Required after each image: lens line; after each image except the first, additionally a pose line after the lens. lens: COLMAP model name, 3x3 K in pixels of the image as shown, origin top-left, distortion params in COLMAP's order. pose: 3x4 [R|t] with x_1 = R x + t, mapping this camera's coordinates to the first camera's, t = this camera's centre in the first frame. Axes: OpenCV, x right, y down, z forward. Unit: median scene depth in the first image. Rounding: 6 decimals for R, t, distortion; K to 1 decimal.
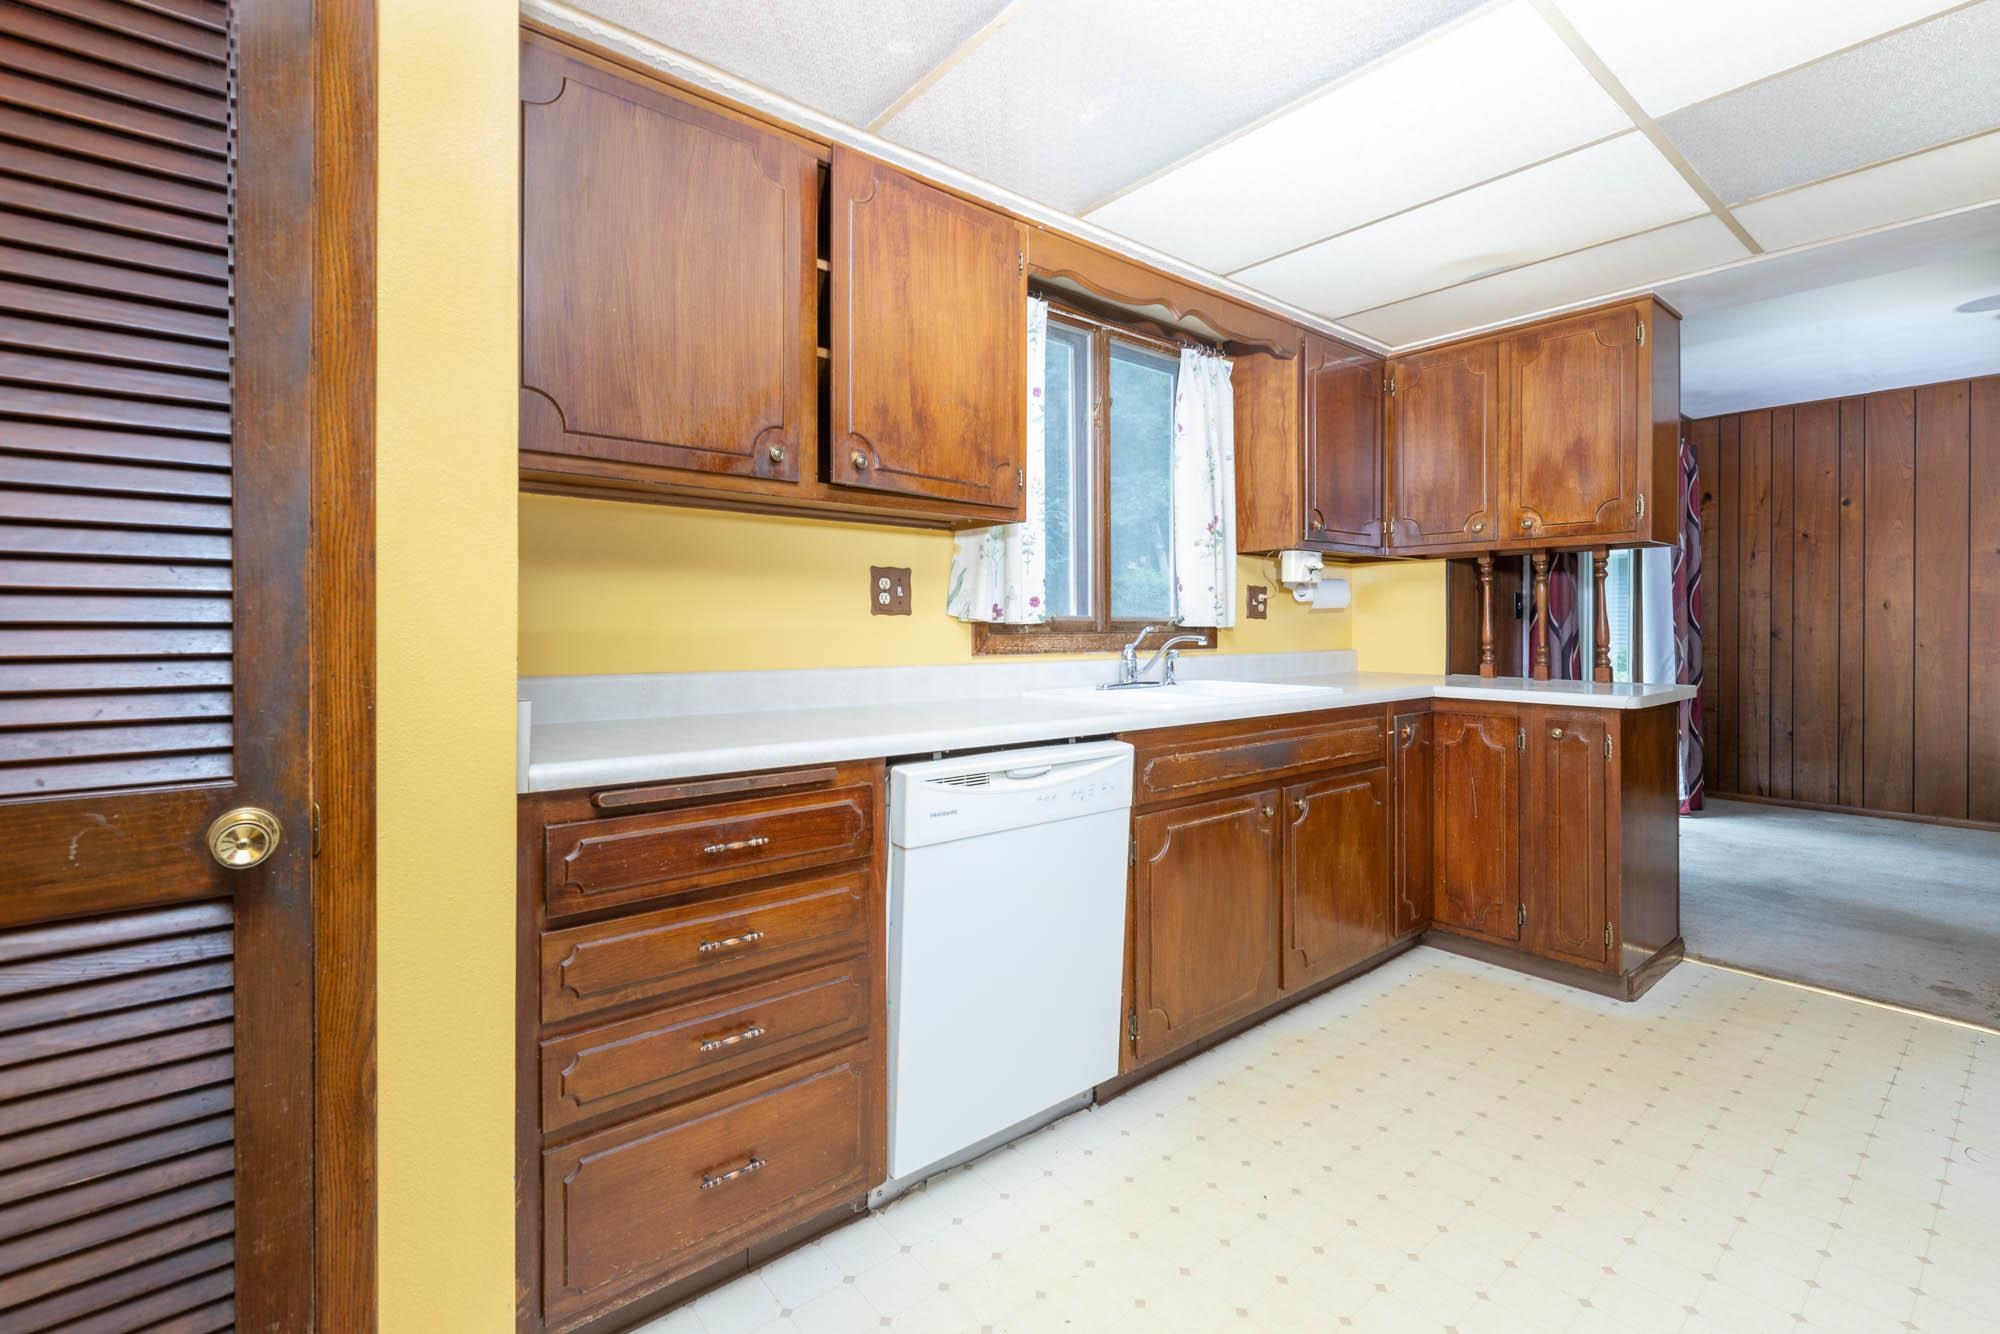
lens RADIAL K [[879.2, 0, 1000.0], [0, 879.2, 667.0], [0, 0, 1]] dist [-0.023842, -0.000263]
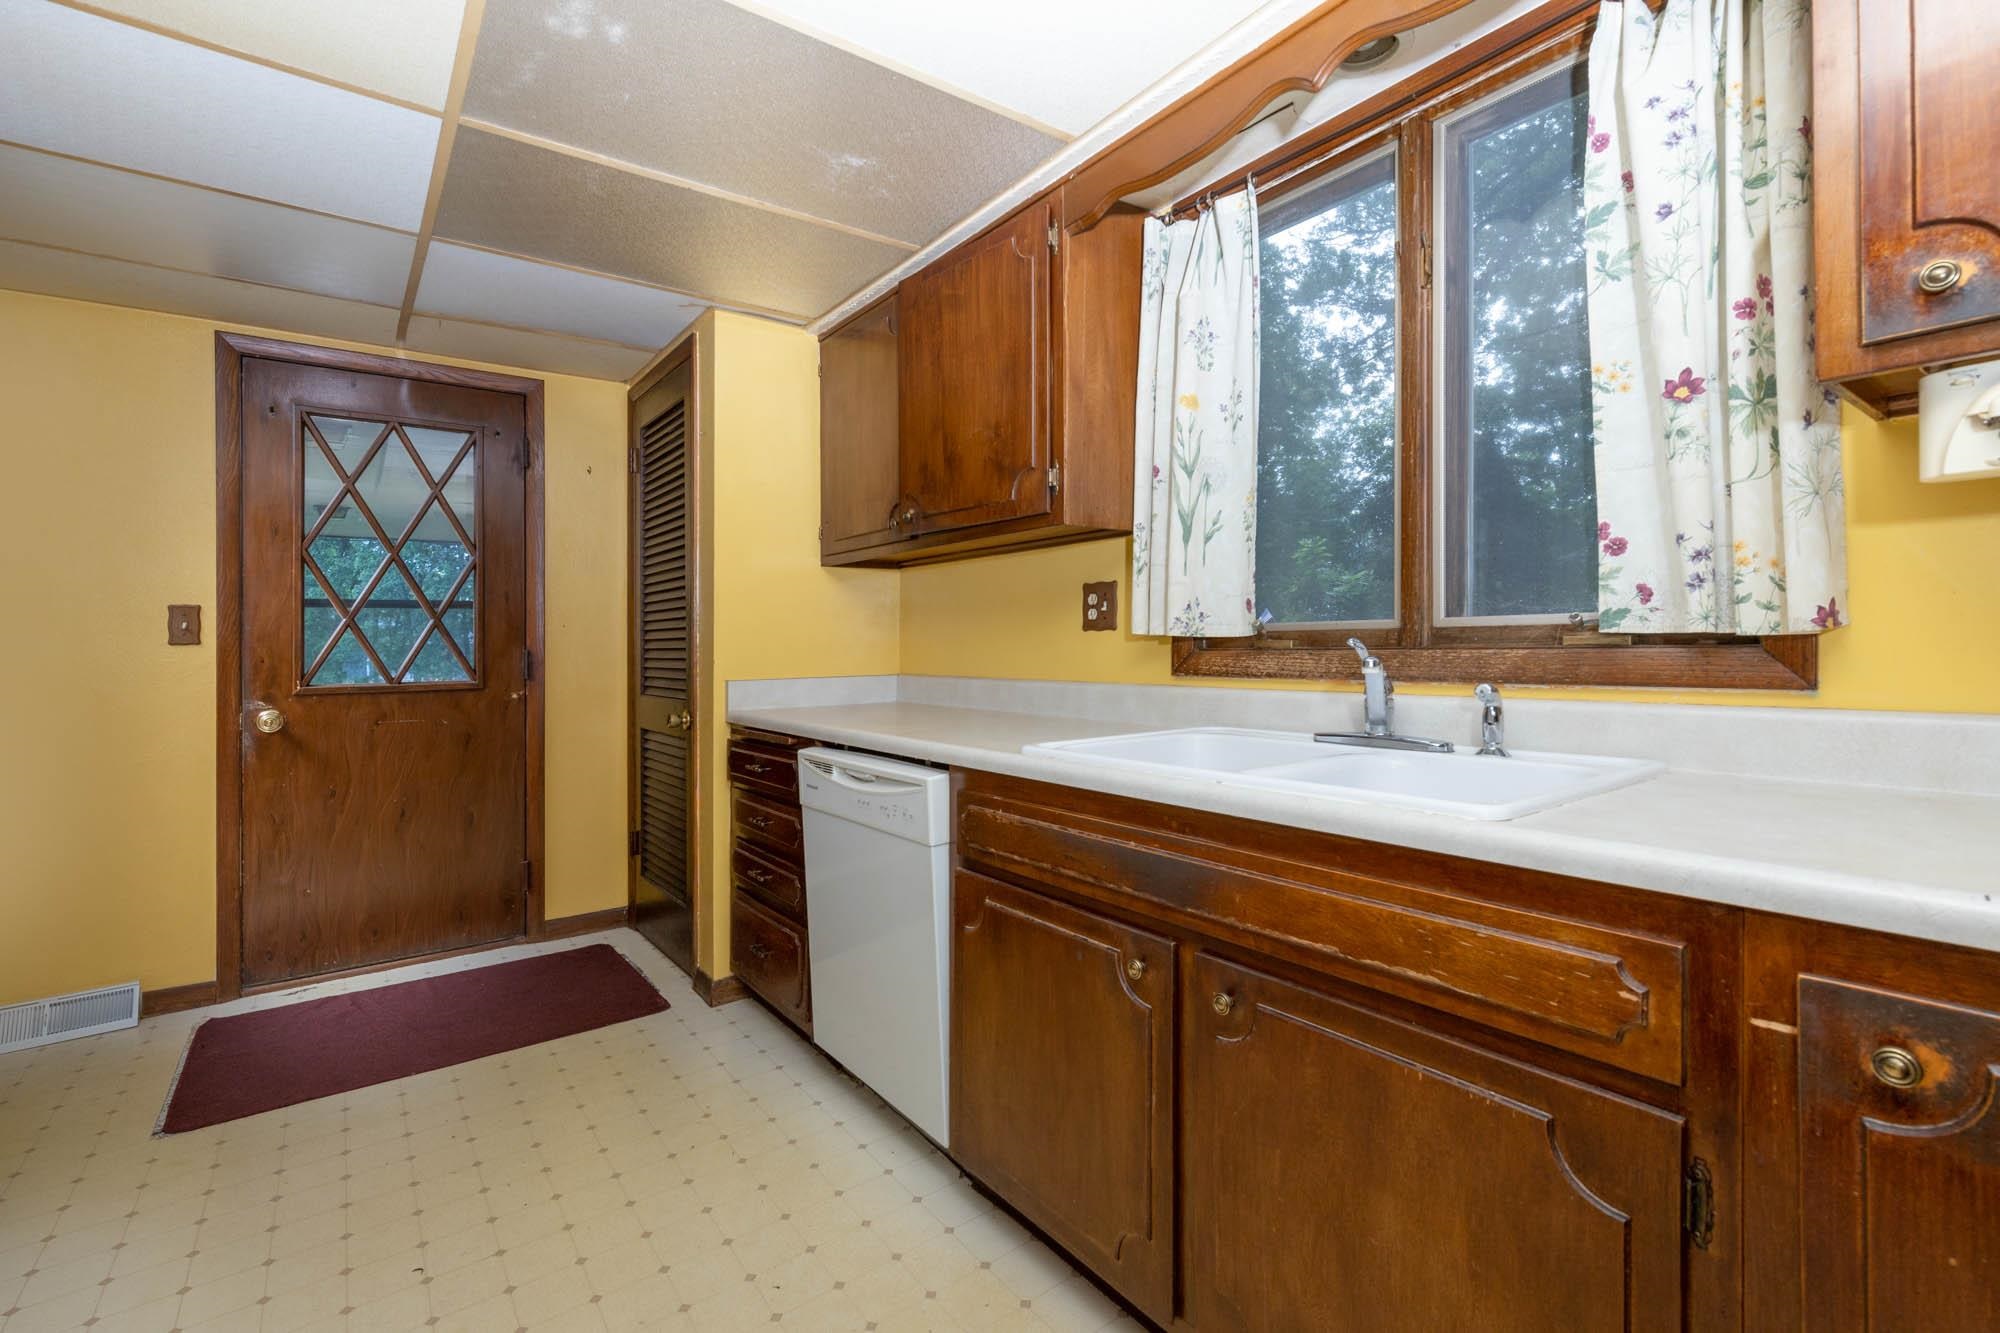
lens RADIAL K [[879.2, 0, 1000.0], [0, 879.2, 666.5], [0, 0, 1]] dist [-0.023842, -0.000263]
pose [[-0.048439, 0.025687, -0.998496, 0.778664], [-0.033055, 0.999080, 0.027305, -0.037675], [0.998279, 0.034328, -0.047546, 0.837220]]
